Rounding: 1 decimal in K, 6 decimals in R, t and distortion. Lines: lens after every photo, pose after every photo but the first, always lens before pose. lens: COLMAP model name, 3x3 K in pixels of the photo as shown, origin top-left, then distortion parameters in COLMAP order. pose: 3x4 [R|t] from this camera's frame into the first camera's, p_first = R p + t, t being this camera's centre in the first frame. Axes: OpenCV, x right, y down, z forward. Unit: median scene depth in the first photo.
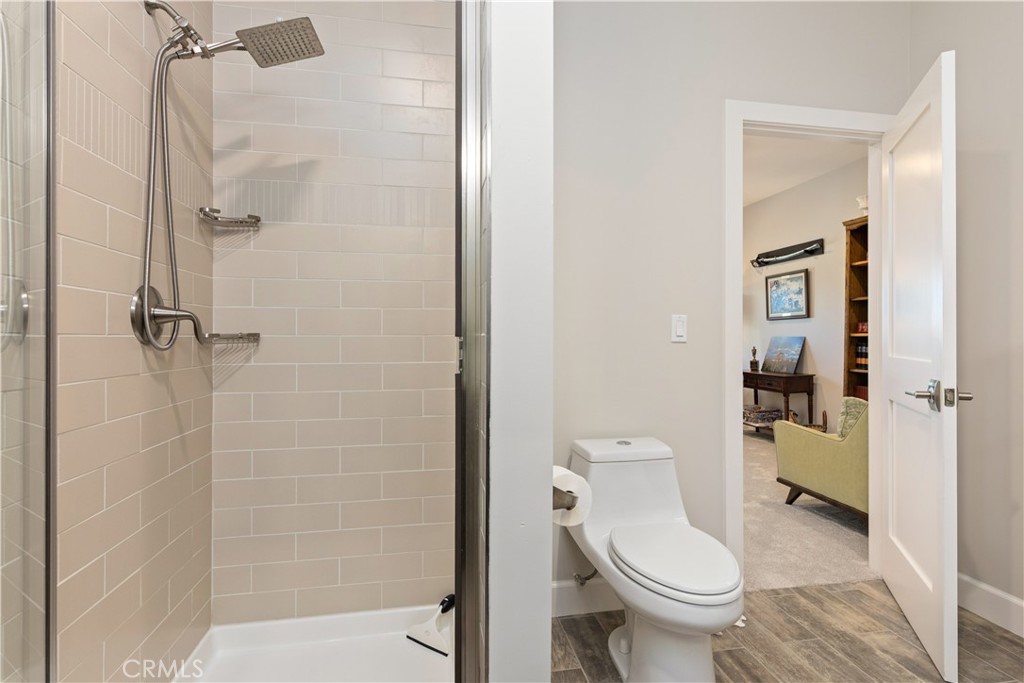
lens RADIAL K [[506.6, 0, 514.1], [0, 506.6, 339.1], [0, 0, 1]] dist [-0.019359, -0.000127]
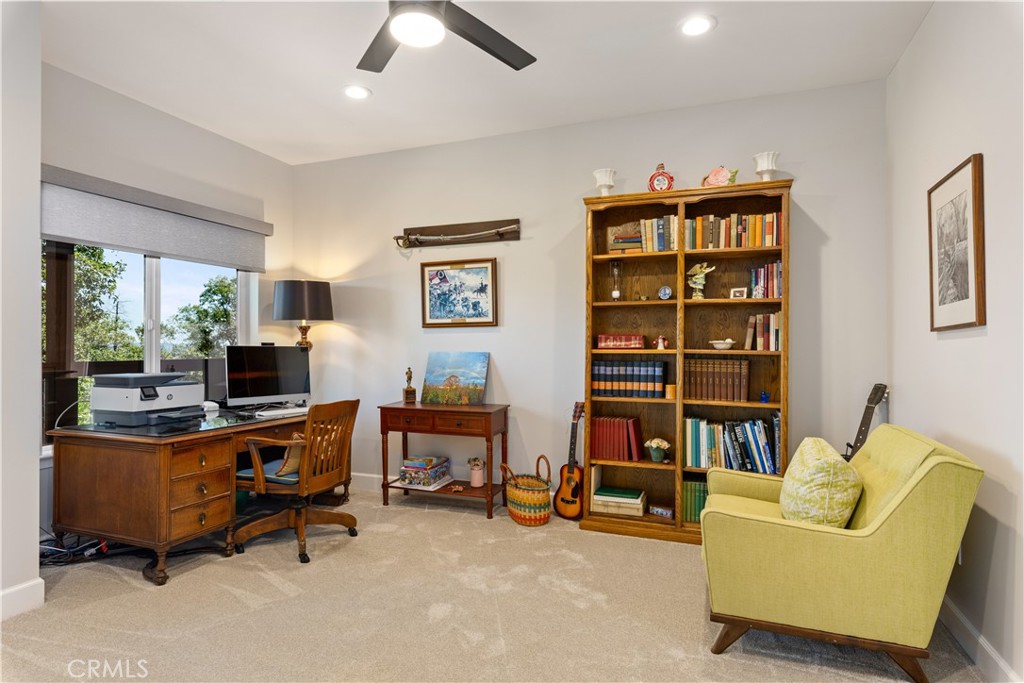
lens RADIAL K [[532.2, 0, 518.2], [0, 532.2, 346.4], [0, 0, 1]] dist [0.003001, -0.000216]
pose [[0.500994, 0.007195, 0.865421, -0.055095], [0.001098, 0.999959, -0.008950, -0.006522], [-0.865450, 0.005434, 0.500966, 0.571056]]
